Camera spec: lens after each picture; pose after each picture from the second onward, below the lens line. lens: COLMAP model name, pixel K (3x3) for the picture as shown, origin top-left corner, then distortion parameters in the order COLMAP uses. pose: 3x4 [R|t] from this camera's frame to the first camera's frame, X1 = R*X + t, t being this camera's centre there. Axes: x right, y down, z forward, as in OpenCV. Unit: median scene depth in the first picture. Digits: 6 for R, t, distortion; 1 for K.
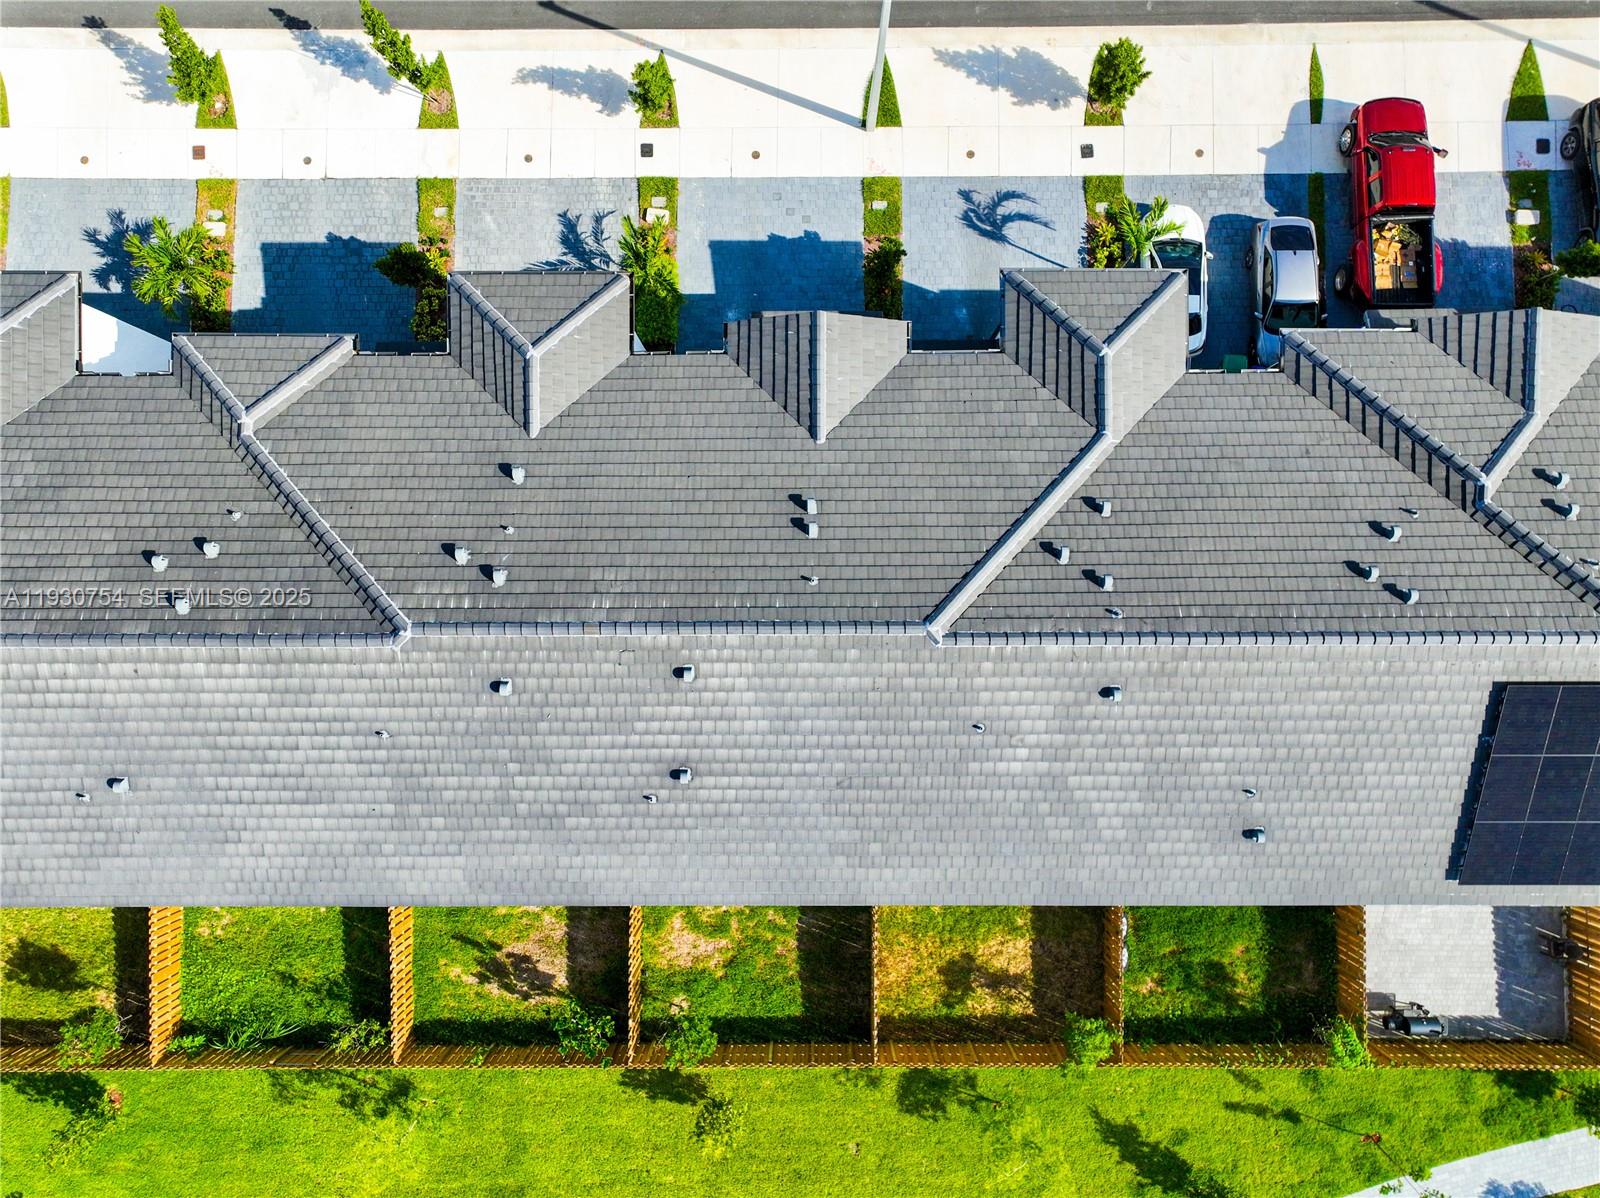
lens RADIAL K [[1122.0, 0, 798.2], [0, 1122.0, 622.5], [0, 0, 1]] dist [0.001509, 0.002597]
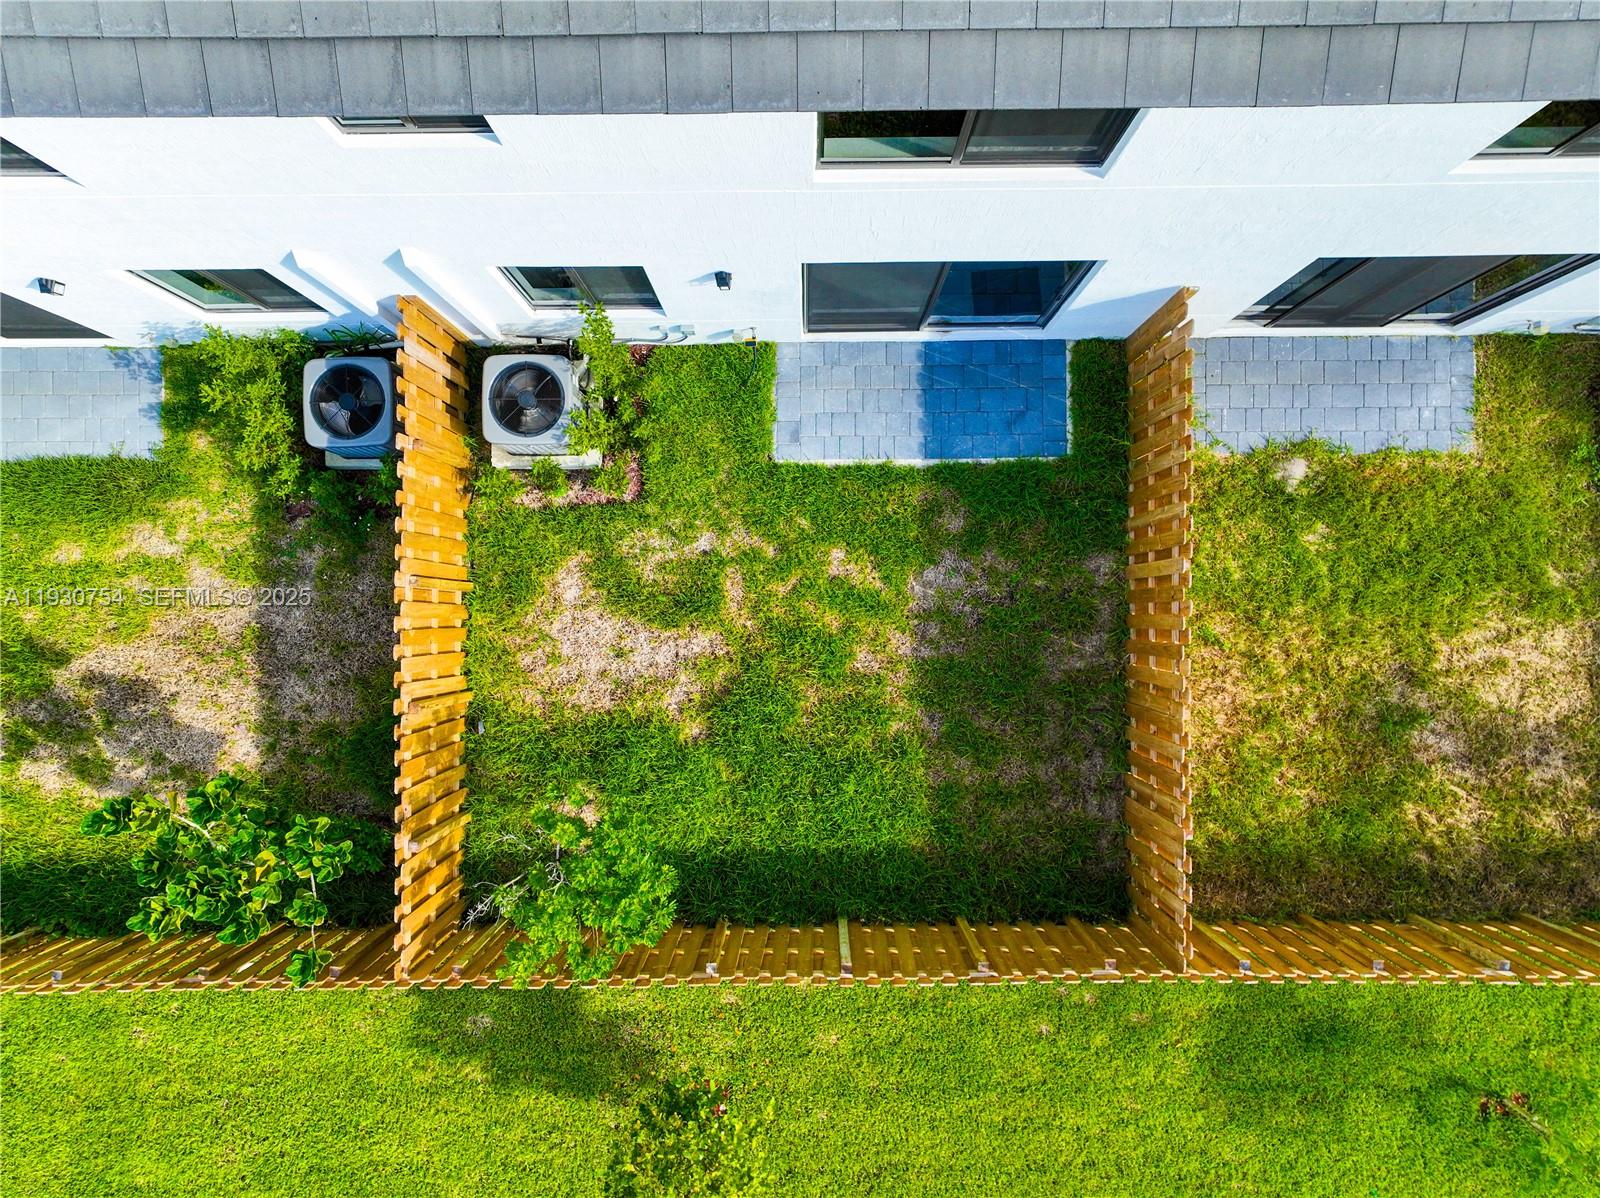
lens RADIAL K [[1122.0, 0, 798.2], [0, 1122.0, 622.5], [0, 0, 1]] dist [0.001509, 0.002597]
pose [[0.999983, -0.004476, -0.003808, -0.035812], [0.004528, 0.999896, 0.013680, 0.279053], [0.003746, -0.013697, 0.999899, 0.660467]]
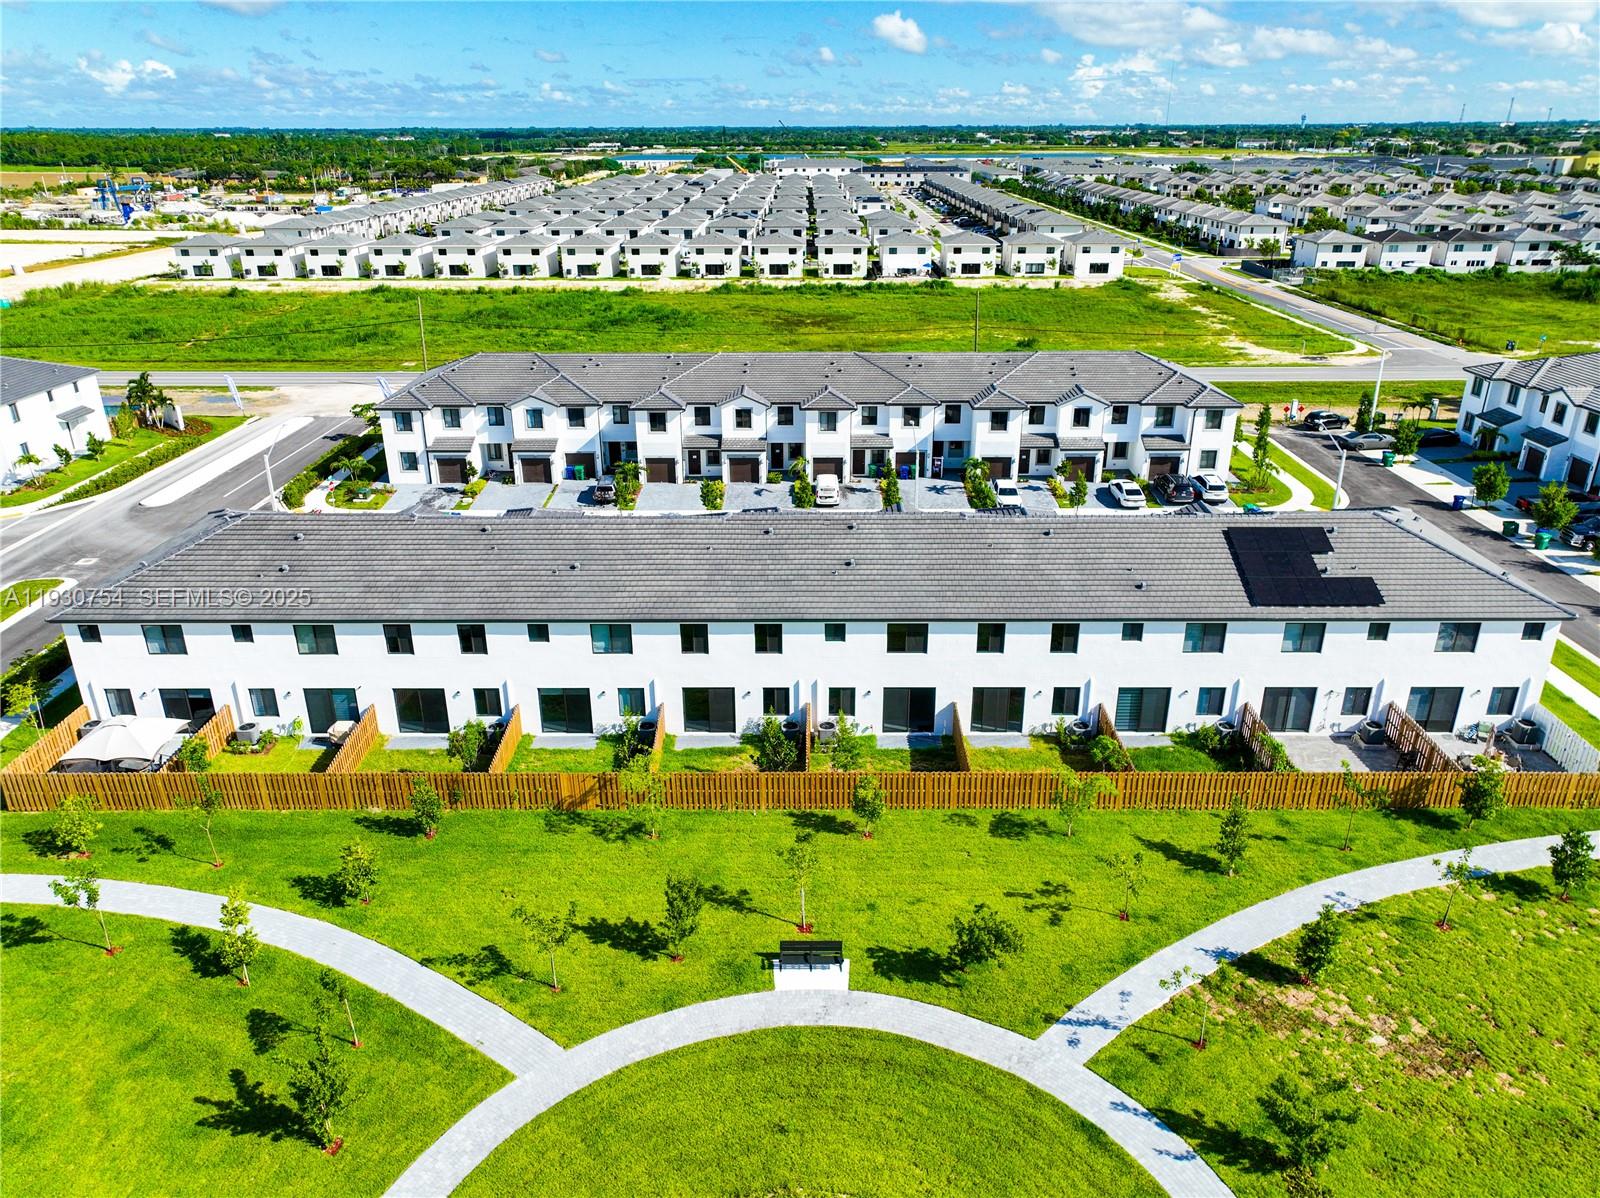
lens RADIAL K [[1110.1, 0, 805.0], [0, 1110.1, 599.5], [0, 0, 1]] dist [0.001278, 0.001013]
pose [[0.999988, 0.001446, -0.004699, -0.139901], [-0.004880, 0.408833, -0.912596, 1.582060], [0.000602, 0.912608, 0.408835, 0.177230]]
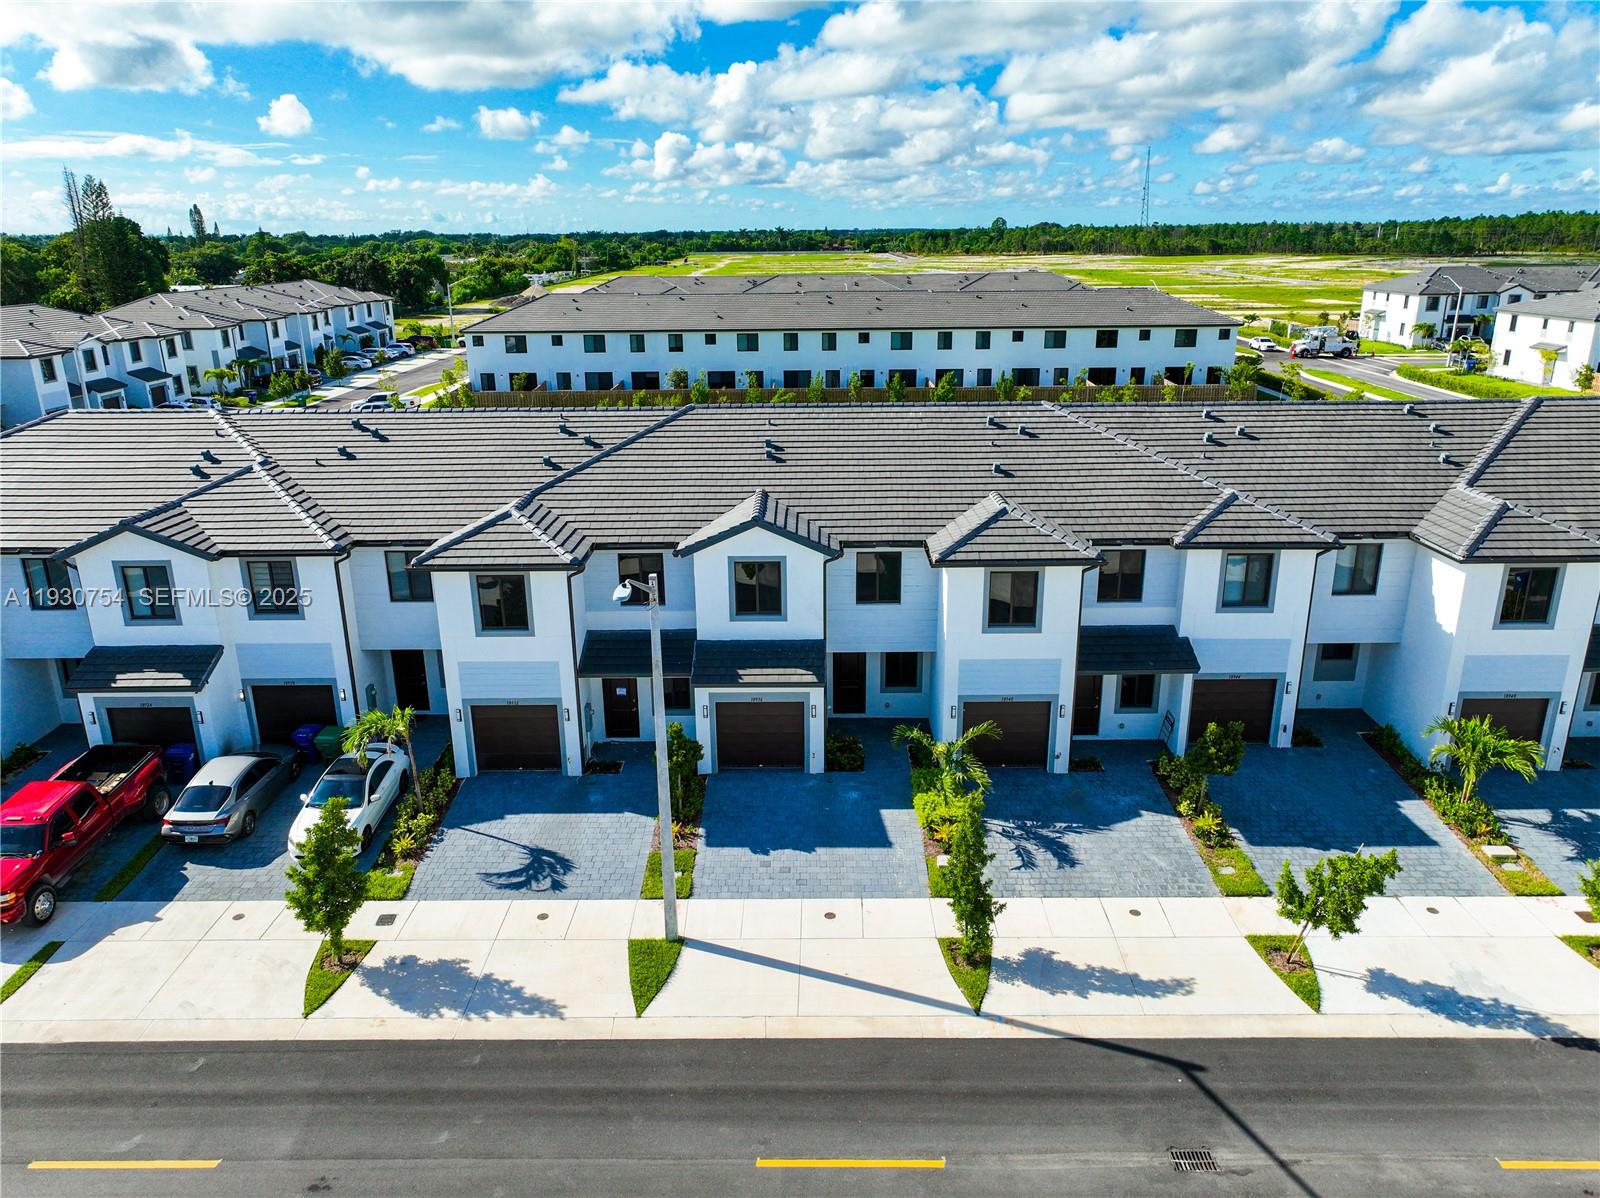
lens RADIAL K [[1129.8, 0, 770.2], [0, 1129.8, 596.7], [0, 0, 1]] dist [0.005756, 0.007478]
pose [[-0.999501, 0.013202, 0.028688, -0.022189], [0.023825, -0.281034, 0.959402, -1.124961], [0.020729, 0.959607, 0.280579, 0.619663]]
